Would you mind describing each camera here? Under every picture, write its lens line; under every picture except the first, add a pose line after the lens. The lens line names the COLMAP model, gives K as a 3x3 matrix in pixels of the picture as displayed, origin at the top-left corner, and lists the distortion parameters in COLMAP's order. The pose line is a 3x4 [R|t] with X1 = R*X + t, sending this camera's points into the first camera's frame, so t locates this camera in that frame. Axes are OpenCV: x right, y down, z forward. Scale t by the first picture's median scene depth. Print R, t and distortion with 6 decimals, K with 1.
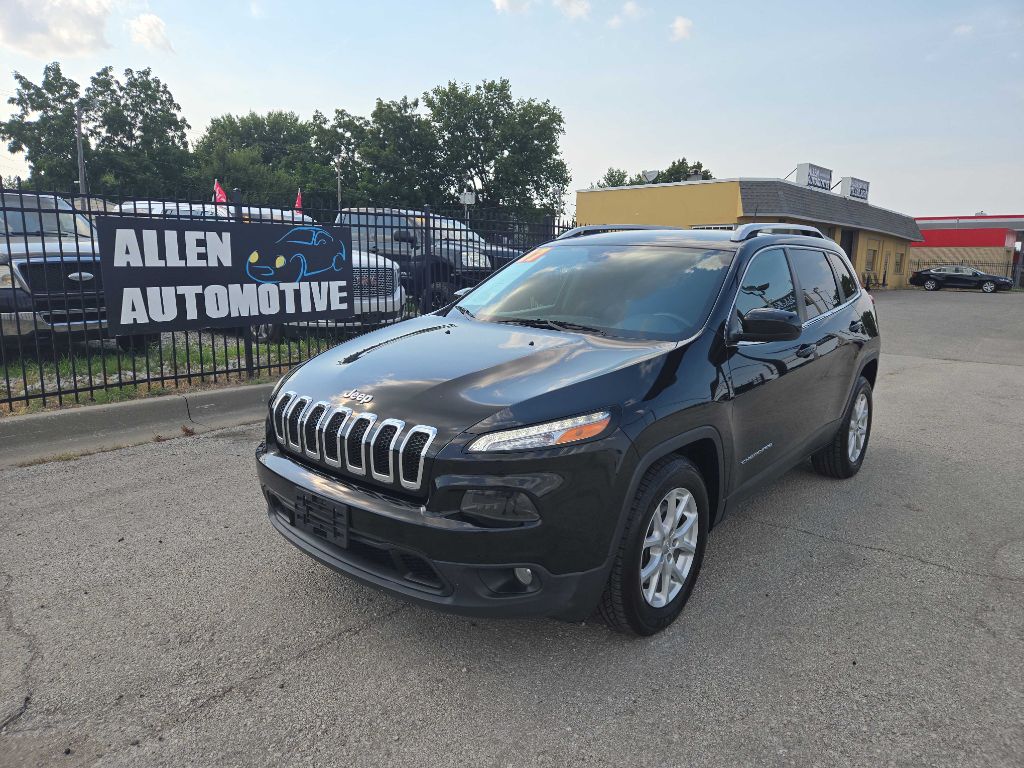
lens RADIAL K [[681.5, 0, 512.0], [0, 681.5, 384.0], [0, 0, 1]] dist [0.037971, -0.030150]
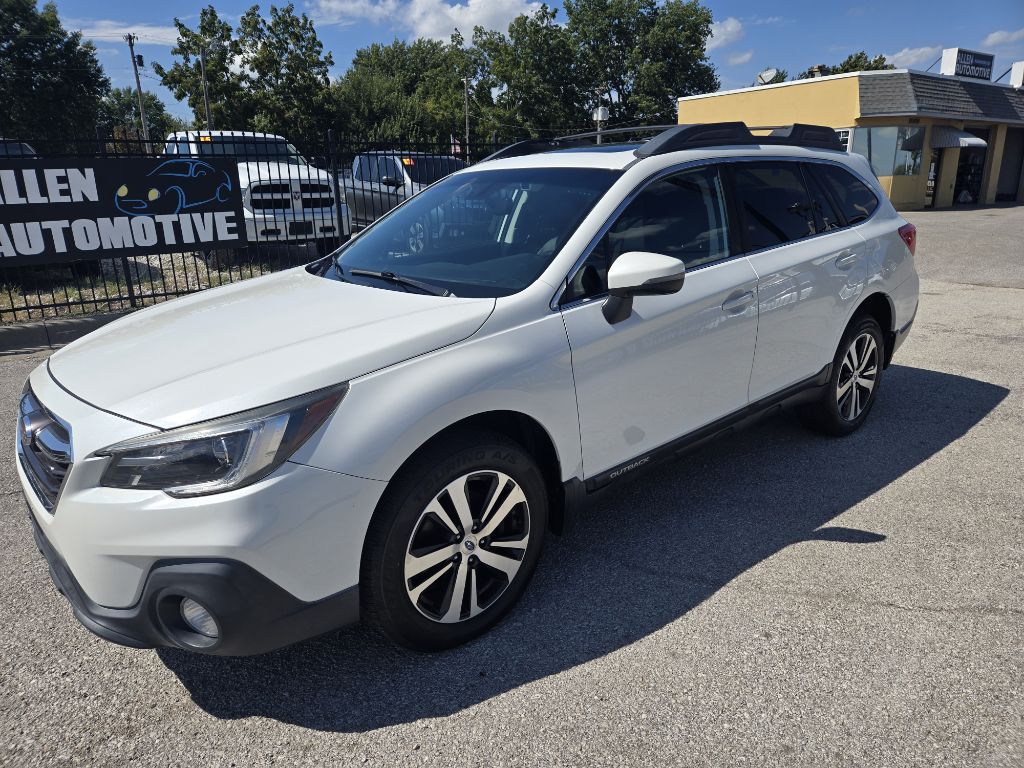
lens RADIAL K [[681.5, 0, 512.0], [0, 681.5, 384.0], [0, 0, 1]] dist [0.037971, -0.030150]
pose [[0.971869, 0.029546, -0.233663, 0.444985], [-0.004278, 0.994151, 0.107912, -0.006484], [0.235485, -0.103877, 0.966311, 0.081995]]
